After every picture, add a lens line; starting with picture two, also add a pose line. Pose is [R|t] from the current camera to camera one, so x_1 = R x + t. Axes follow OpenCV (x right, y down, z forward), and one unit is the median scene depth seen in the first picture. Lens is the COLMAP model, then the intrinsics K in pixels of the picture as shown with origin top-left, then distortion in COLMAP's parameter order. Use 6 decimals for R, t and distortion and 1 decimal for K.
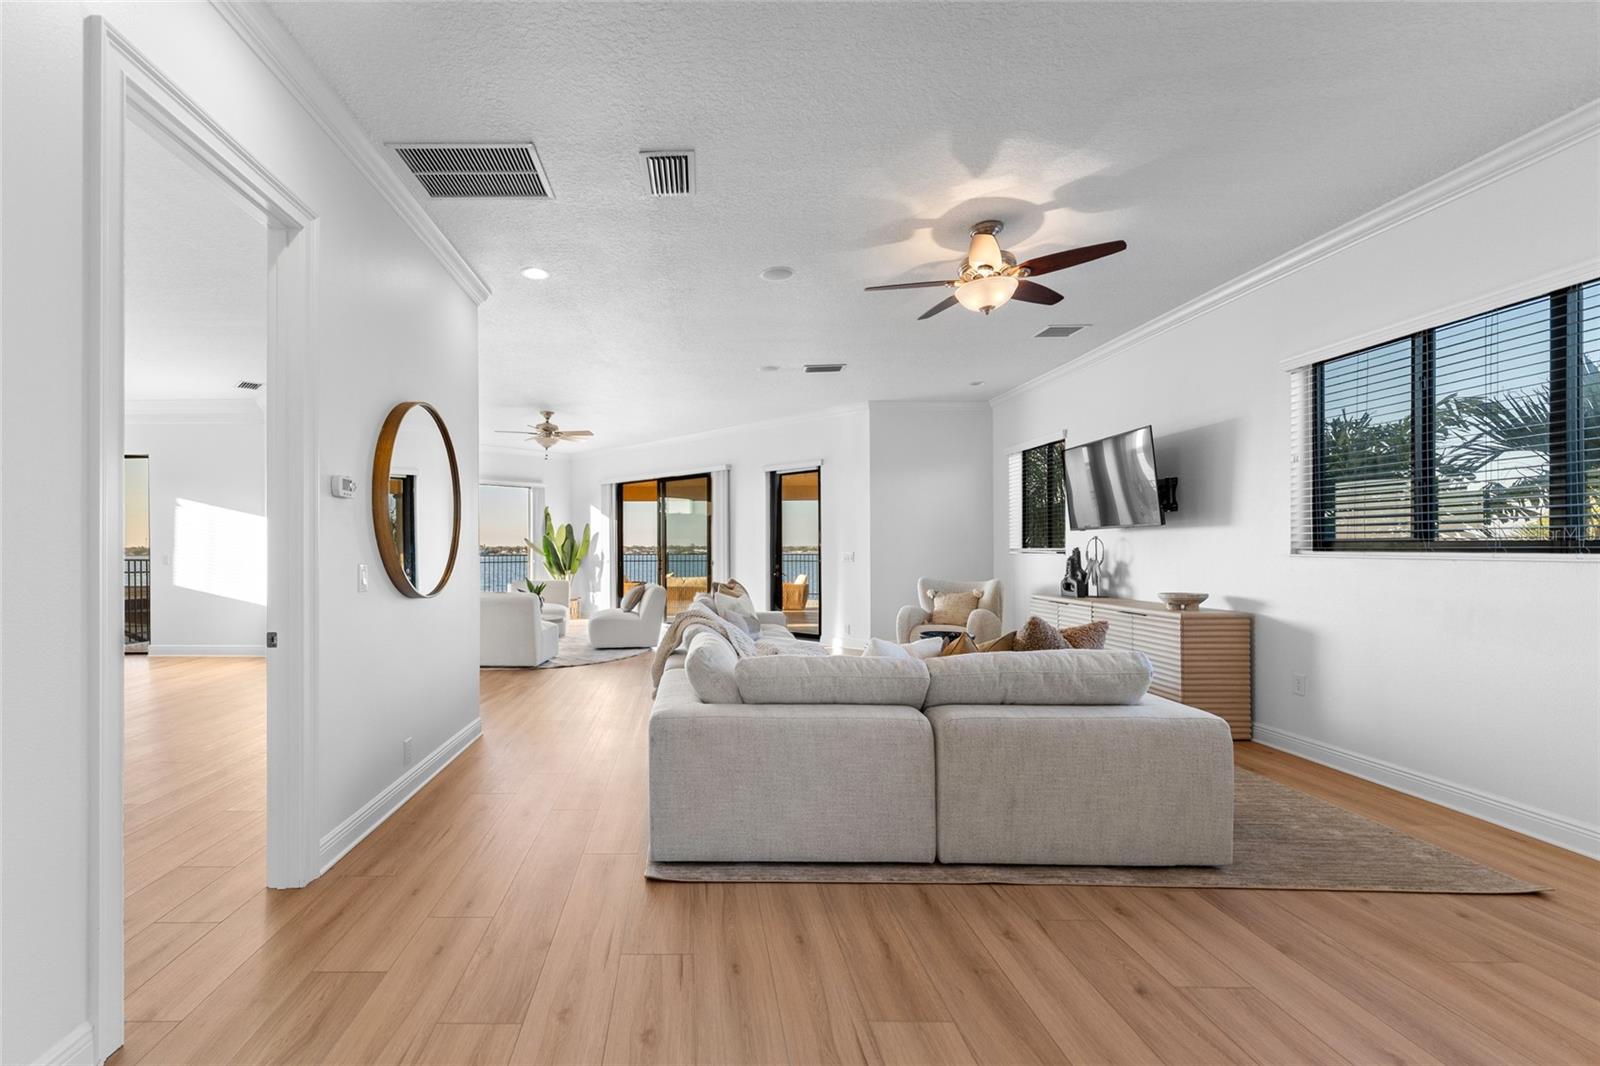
lens RADIAL K [[706.7, 0, 703.1], [0, 706.7, 546.2], [0, 0, 1]] dist [0.002262, -0.000541]
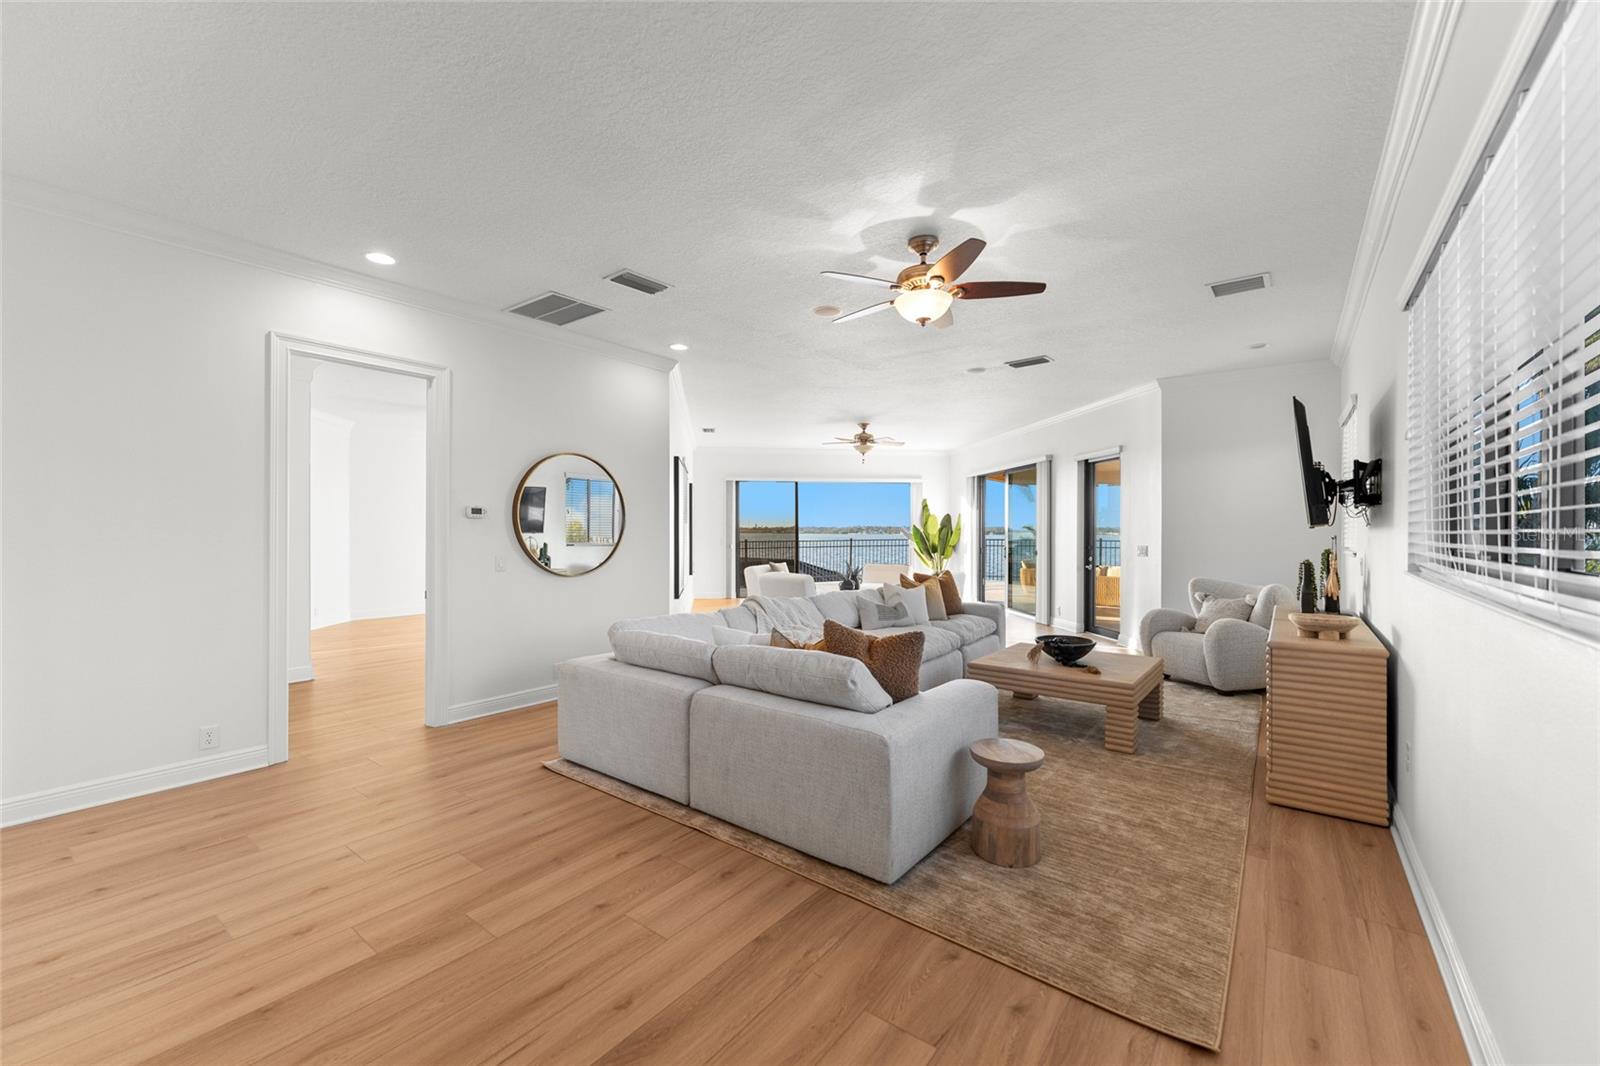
lens RADIAL K [[651.8, 0, 801.2], [0, 651.8, 529.3], [0, 0, 1]] dist [0.002533, 0.000275]
pose [[0.796264, 0.004381, -0.604933, 0.471570], [-0.002125, 0.999988, 0.004446, -0.020465], [0.604945, -0.002255, 0.796264, 0.077188]]
